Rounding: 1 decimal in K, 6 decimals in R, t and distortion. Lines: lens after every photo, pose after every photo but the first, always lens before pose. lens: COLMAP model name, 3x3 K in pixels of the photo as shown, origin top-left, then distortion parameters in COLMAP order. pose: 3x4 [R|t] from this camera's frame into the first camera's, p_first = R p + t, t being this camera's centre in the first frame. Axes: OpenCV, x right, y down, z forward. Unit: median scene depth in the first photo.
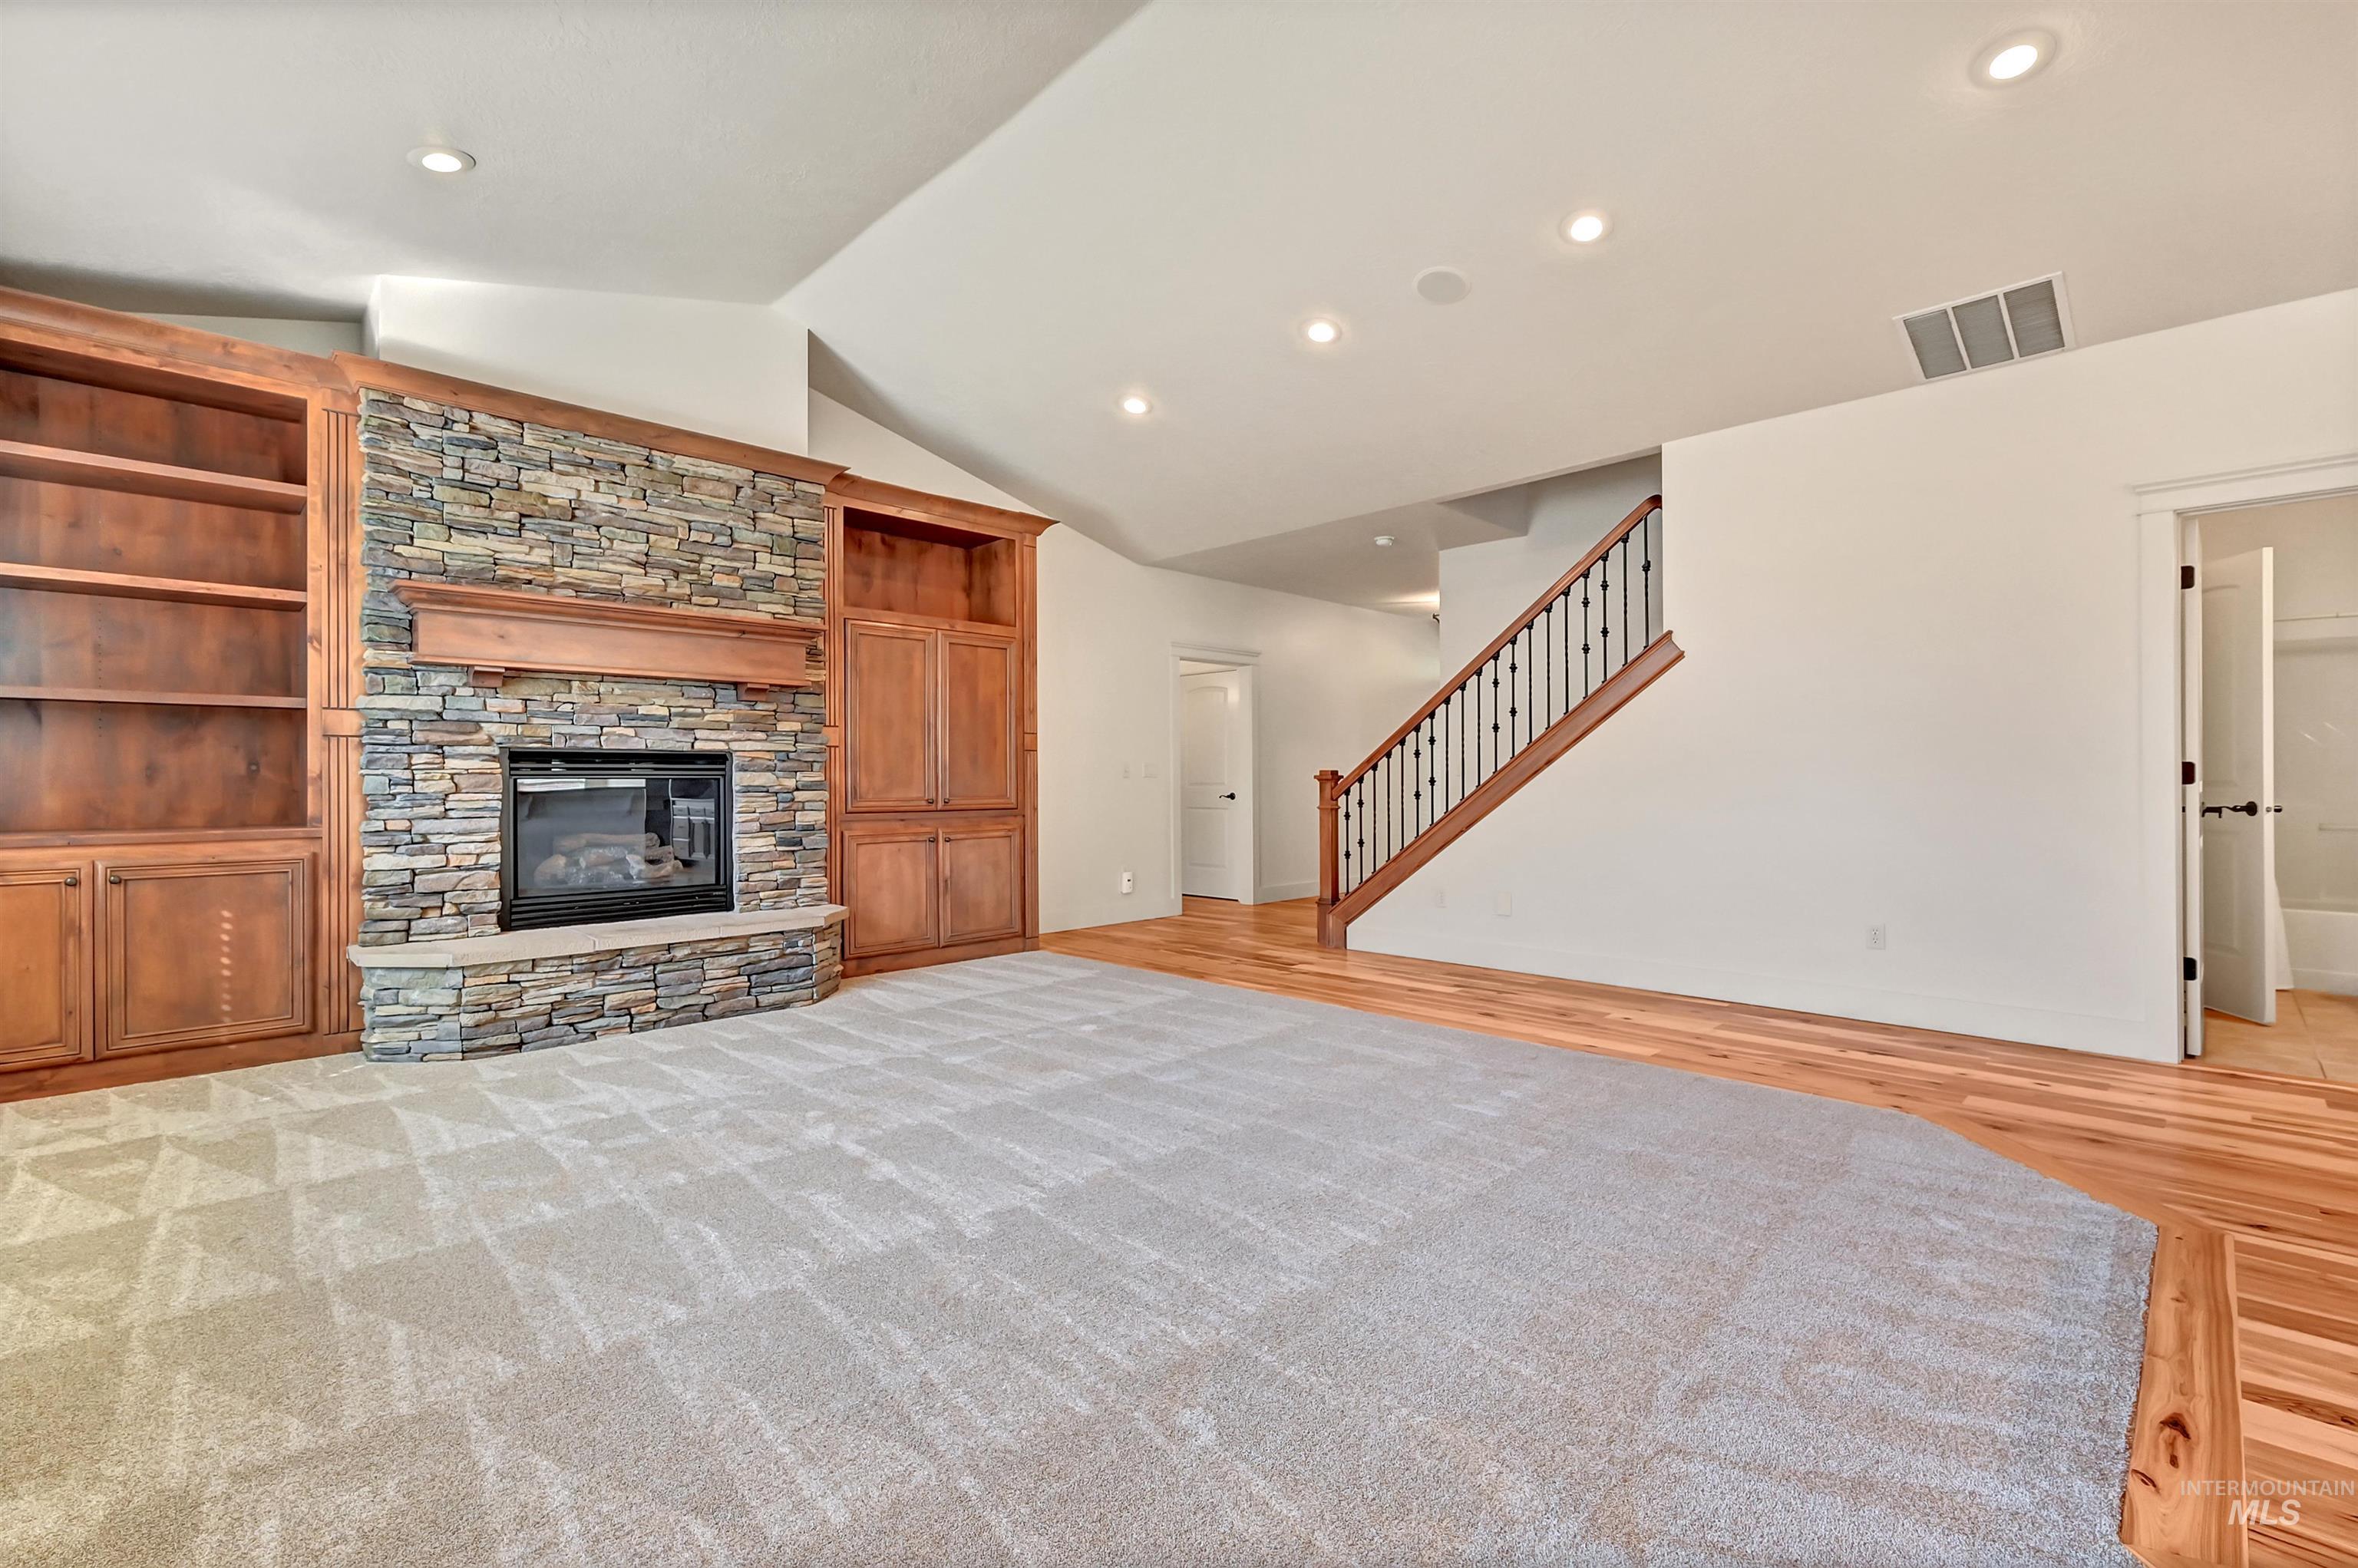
lens RADIAL K [[1034.3, 0, 1161.0], [0, 1034.3, 782.7], [0, 0, 1]] dist [-0.001681, -0.000385]
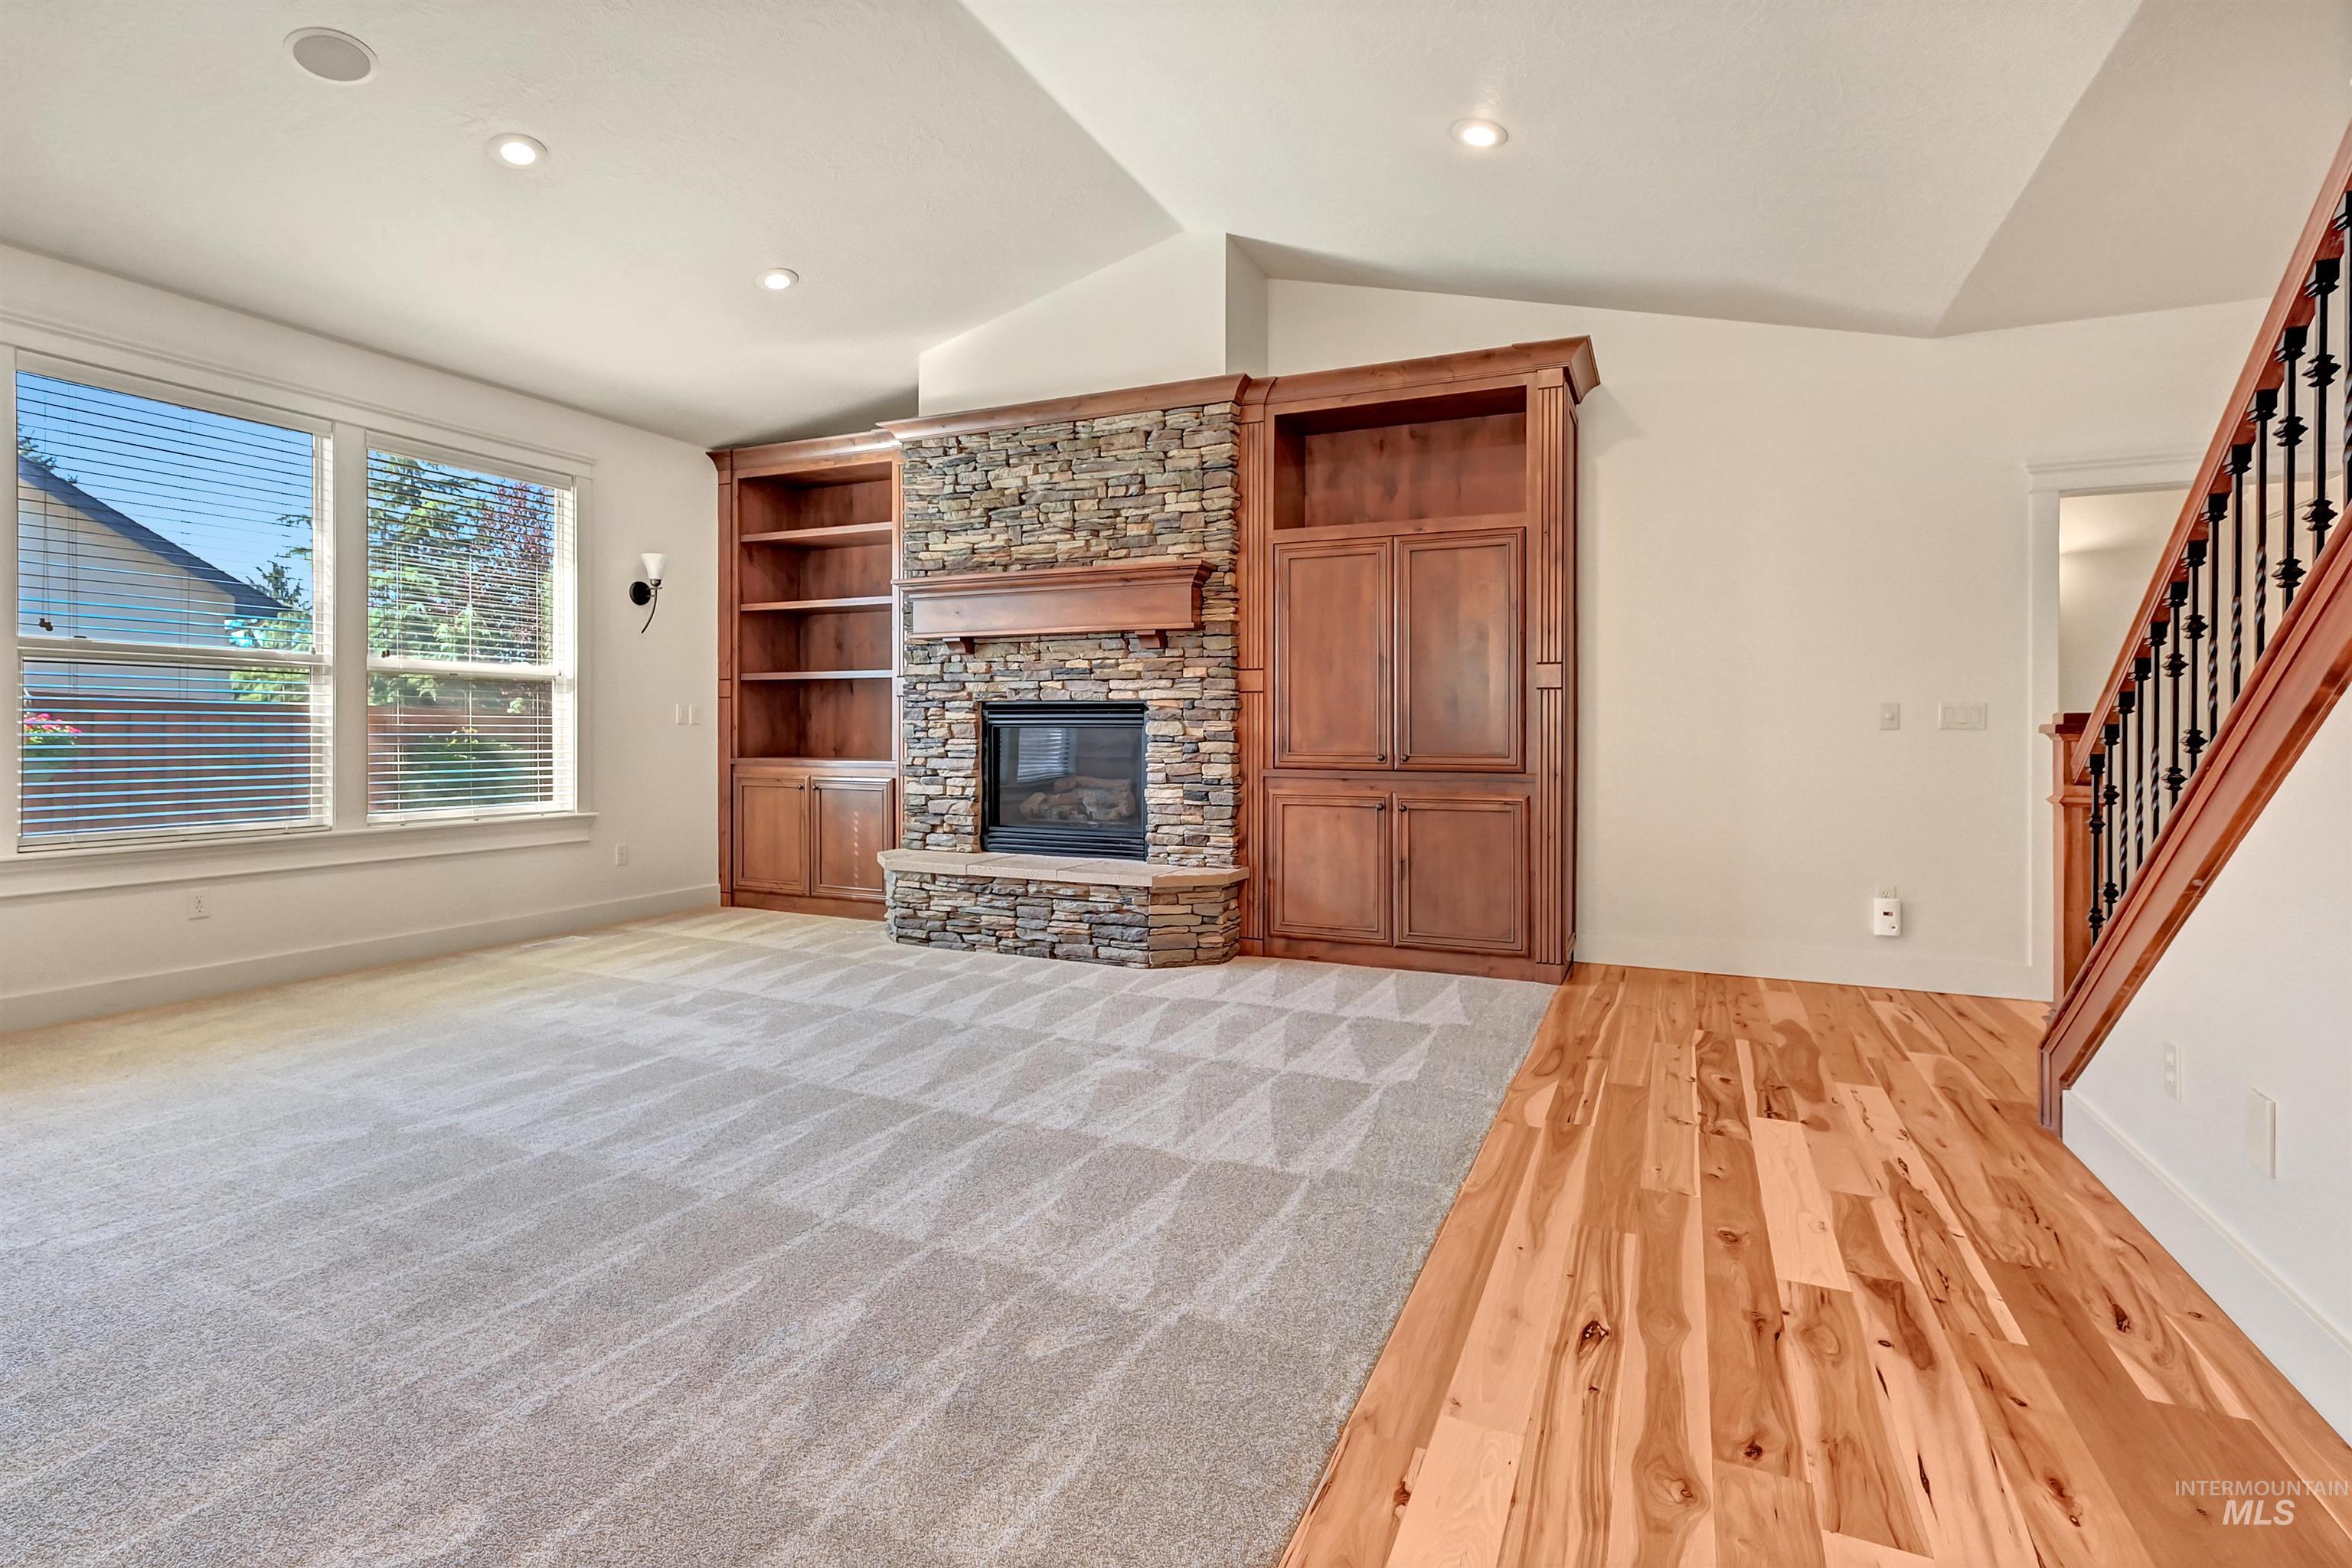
lens RADIAL K [[1105.8, 0, 1140.9], [0, 1105.8, 737.1], [0, 0, 1]] dist [-0.002574, -0.000073]
pose [[0.354247, 0.010687, -0.935091, 0.612644], [-0.007920, 0.999933, 0.008428, -0.004211], [0.935118, 0.004420, 0.354308, 0.658150]]
